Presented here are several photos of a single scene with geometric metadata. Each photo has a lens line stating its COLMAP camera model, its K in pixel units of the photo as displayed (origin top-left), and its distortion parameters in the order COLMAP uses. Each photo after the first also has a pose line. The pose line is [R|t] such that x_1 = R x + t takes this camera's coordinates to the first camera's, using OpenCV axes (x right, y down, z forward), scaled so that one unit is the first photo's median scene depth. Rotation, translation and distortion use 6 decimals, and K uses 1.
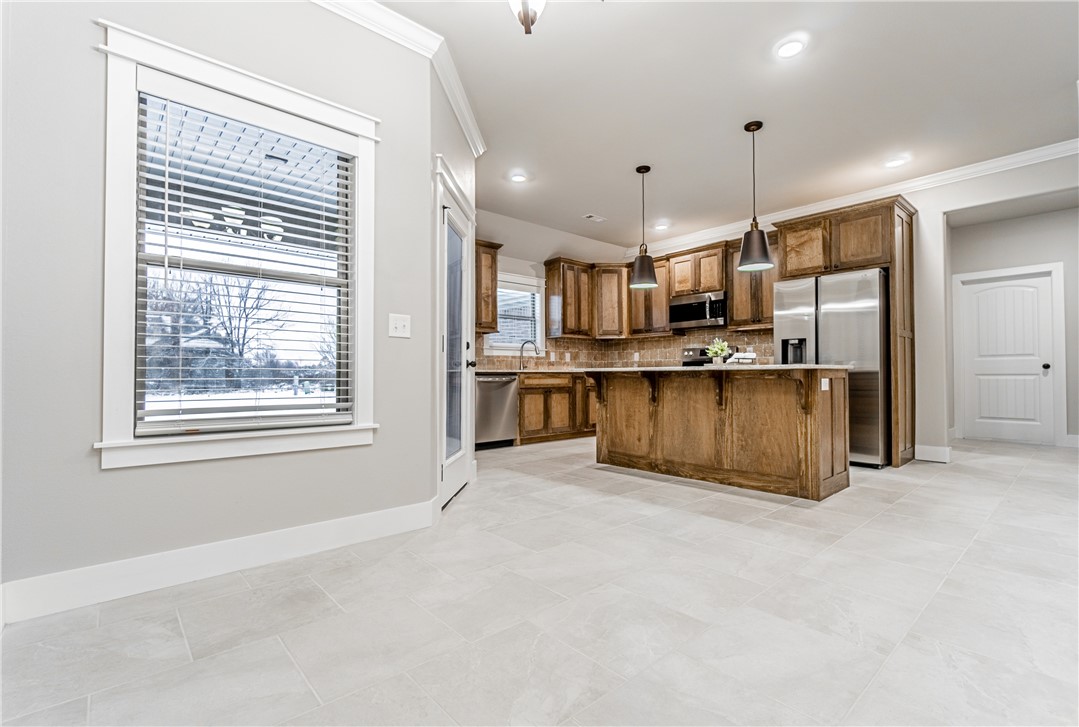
lens RADIAL K [[484.5, 0, 539.0], [0, 484.5, 367.8], [0, 0, 1]] dist [0.000775, 0.000133]
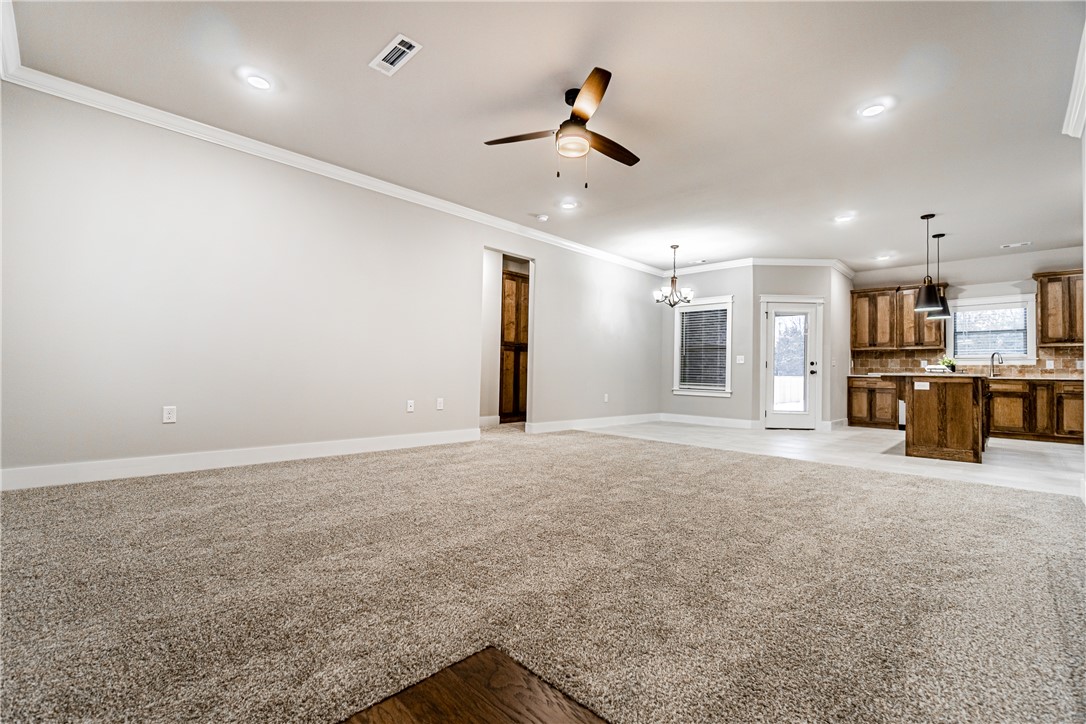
lens RADIAL K [[485.7, 0, 541.0], [0, 485.7, 361.9], [0, 0, 1]] dist [0.002285, 0.000377]
pose [[0.067617, -0.021571, -0.997478, 1.208874], [-0.006340, 0.999737, -0.022049, 0.001194], [0.997691, 0.007815, 0.067462, -0.201601]]
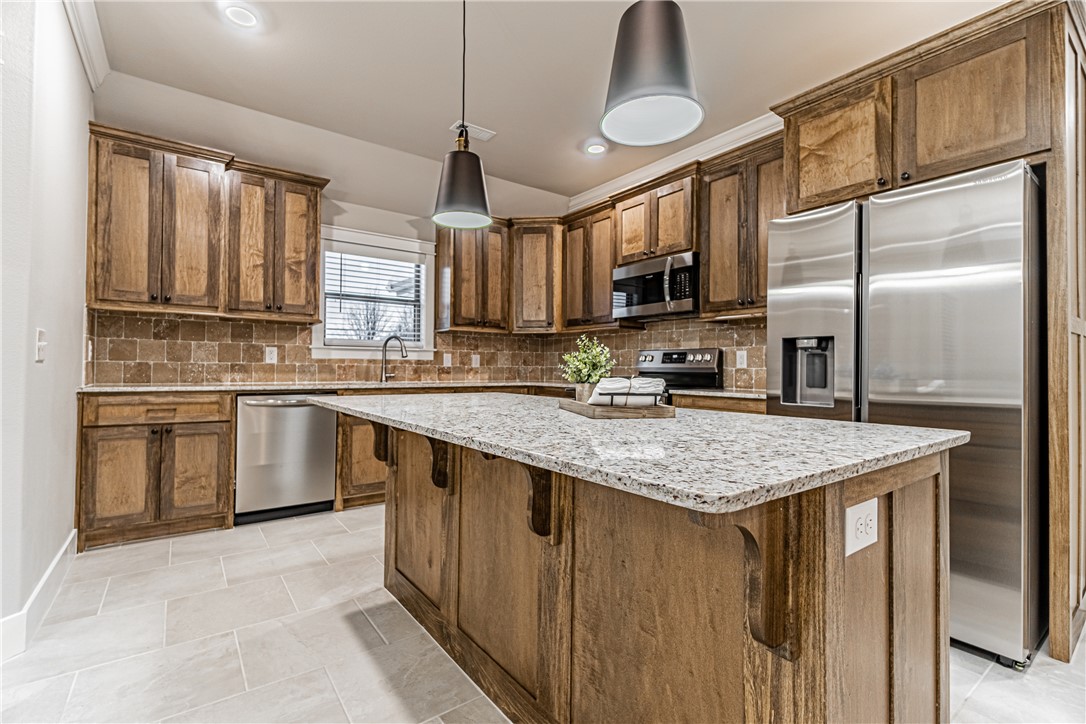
lens RADIAL K [[485.7, 0, 538.6], [0, 485.7, 361.7], [0, 0, 1]] dist [0.002285, 0.000377]
pose [[0.996057, 0.012177, -0.087871, 0.254067], [-0.012155, 0.999926, 0.000784, -0.027411], [0.087874, 0.000287, 0.996132, 0.419736]]
